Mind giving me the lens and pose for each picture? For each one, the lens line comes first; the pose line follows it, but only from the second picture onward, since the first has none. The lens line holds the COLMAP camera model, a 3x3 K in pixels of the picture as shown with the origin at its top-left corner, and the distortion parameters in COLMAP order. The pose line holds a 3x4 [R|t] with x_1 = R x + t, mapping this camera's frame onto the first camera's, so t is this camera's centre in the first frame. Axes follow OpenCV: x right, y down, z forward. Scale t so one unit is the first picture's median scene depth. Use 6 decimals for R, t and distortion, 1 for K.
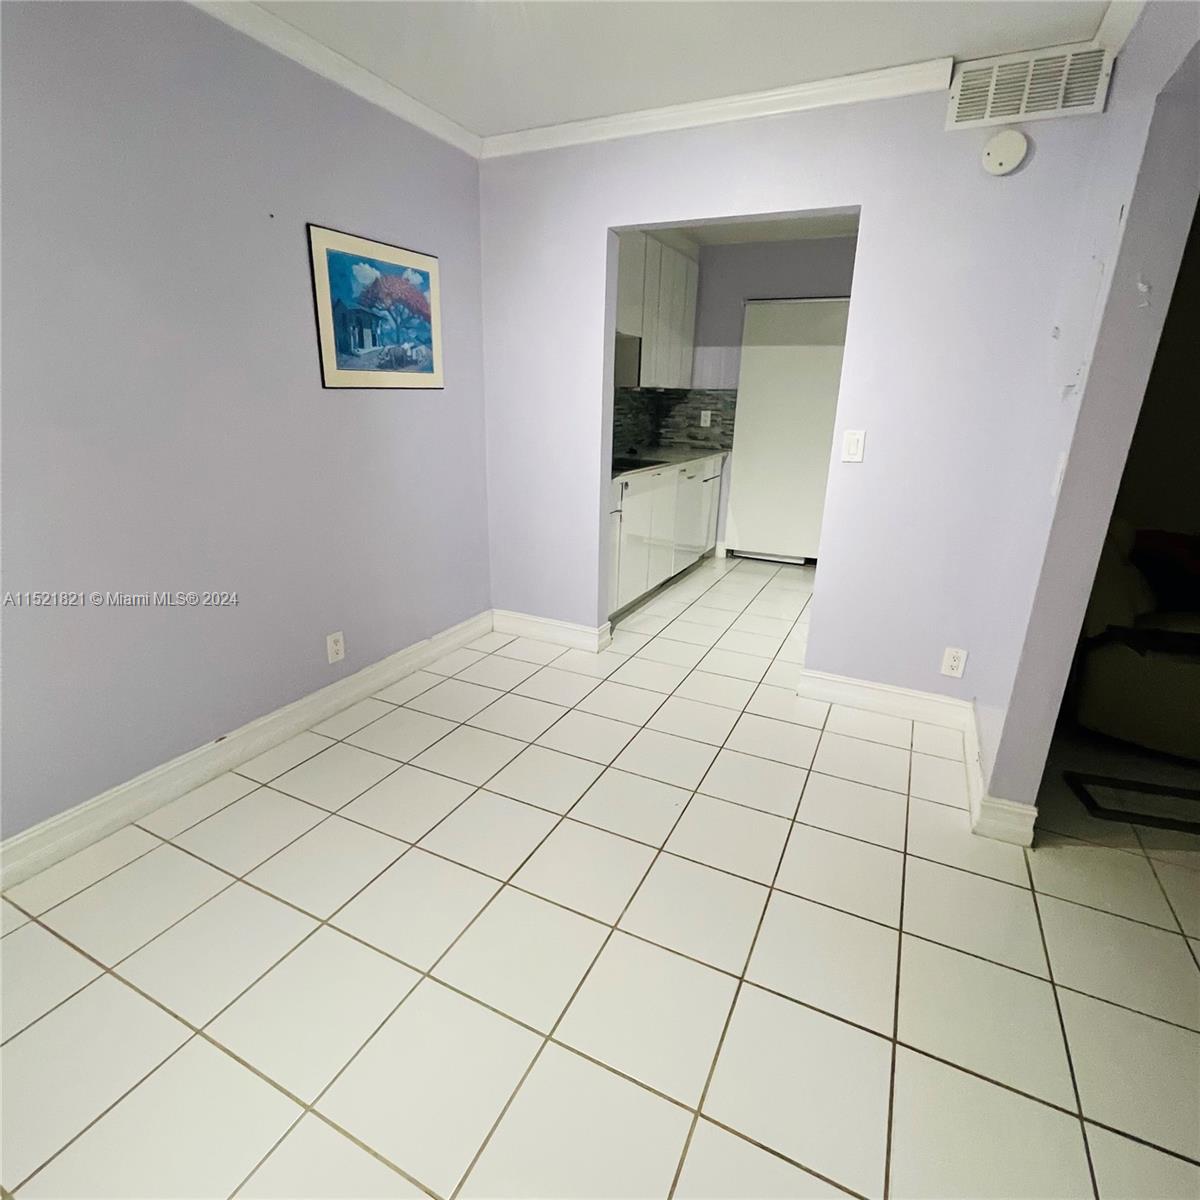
lens RADIAL K [[640.3, 0, 589.3], [0, 640.3, 607.5], [0, 0, 1]] dist [0.002862, -0.003231]
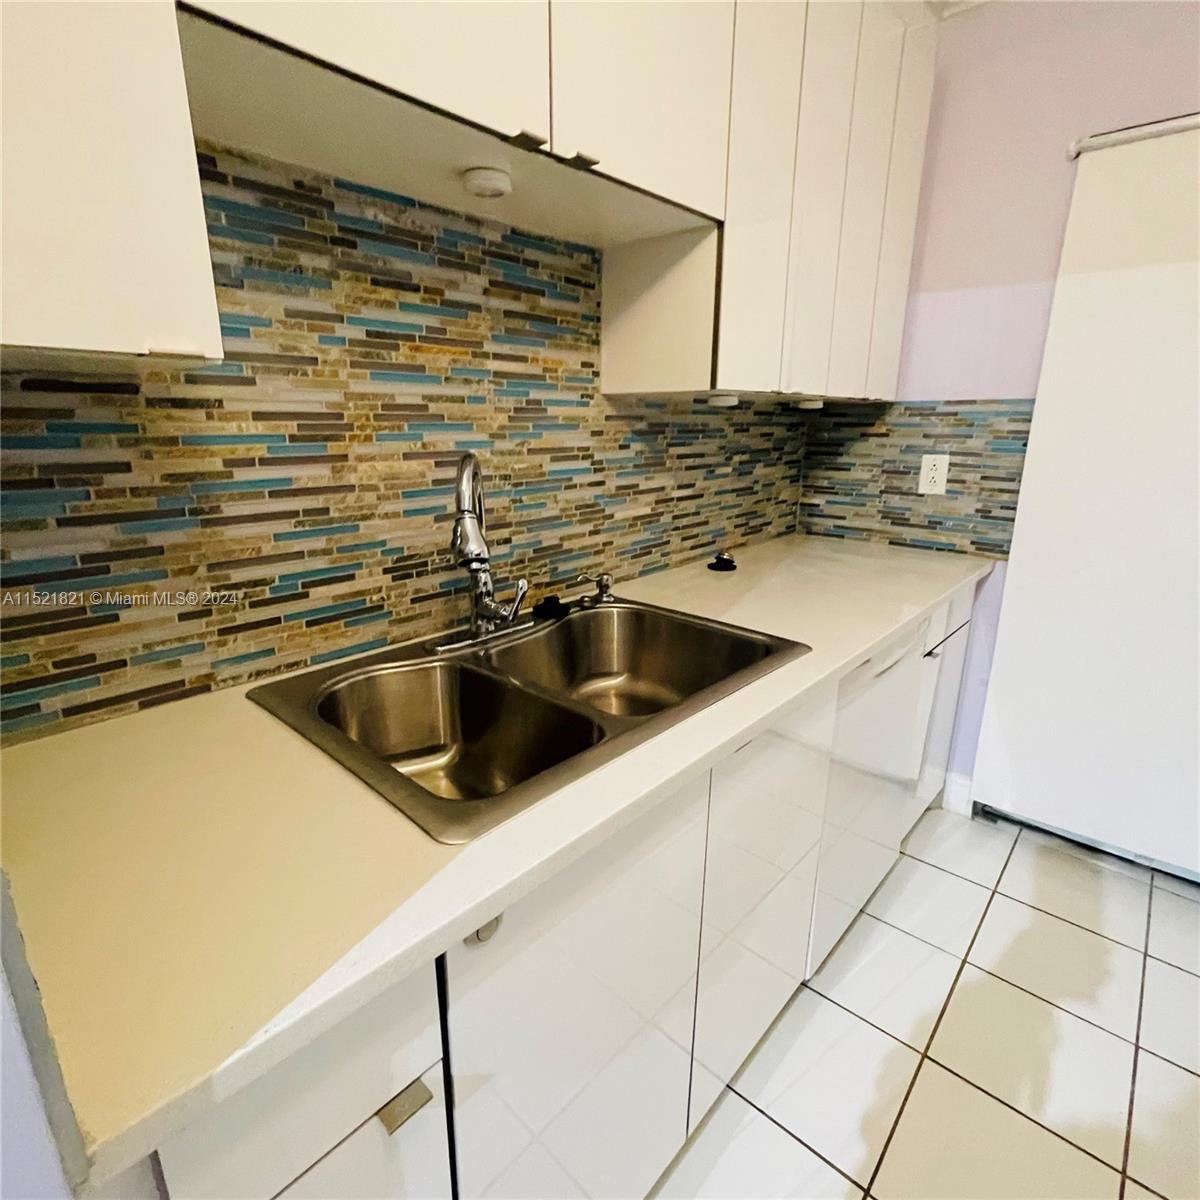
lens RADIAL K [[640.3, 0, 594.1], [0, 640.3, 593.9], [0, 0, 1]] dist [0.002862, -0.003231]
pose [[0.963794, 0.055942, -0.260714, 0.087918], [-0.071170, 0.996243, -0.049334, -0.188842], [0.256975, 0.066103, 0.964155, 0.575995]]
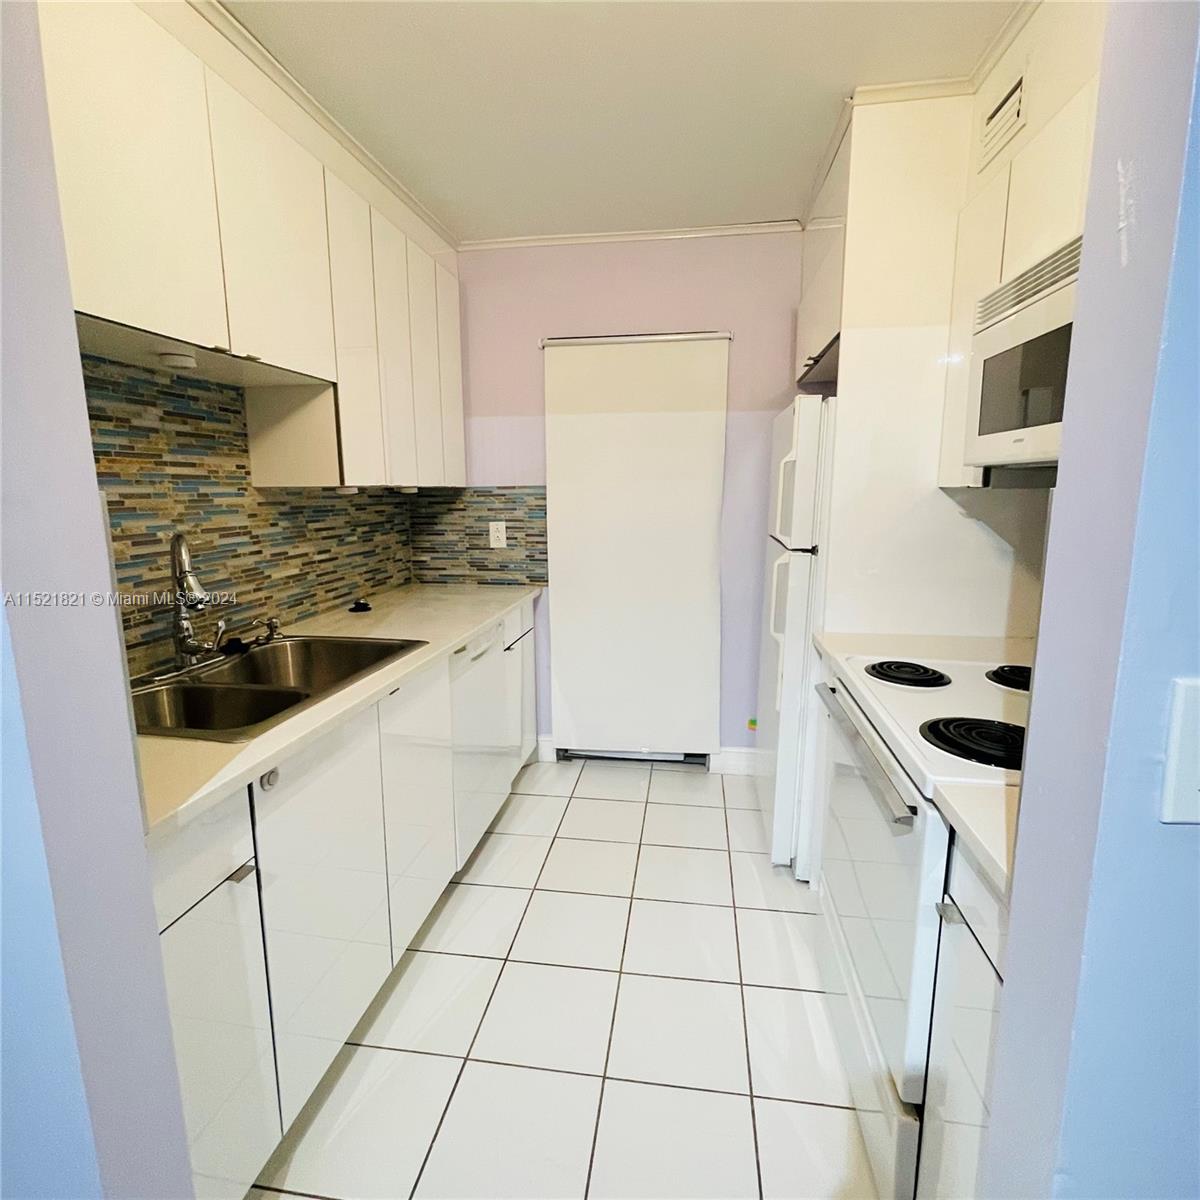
lens RADIAL K [[640.3, 0, 601.3], [0, 640.3, 592.0], [0, 0, 1]] dist [0.002862, -0.003231]
pose [[0.947133, -0.074489, 0.312074, 0.085109], [0.123613, 0.982306, -0.140694, -0.149982], [-0.296072, 0.171833, 0.939582, 0.433038]]
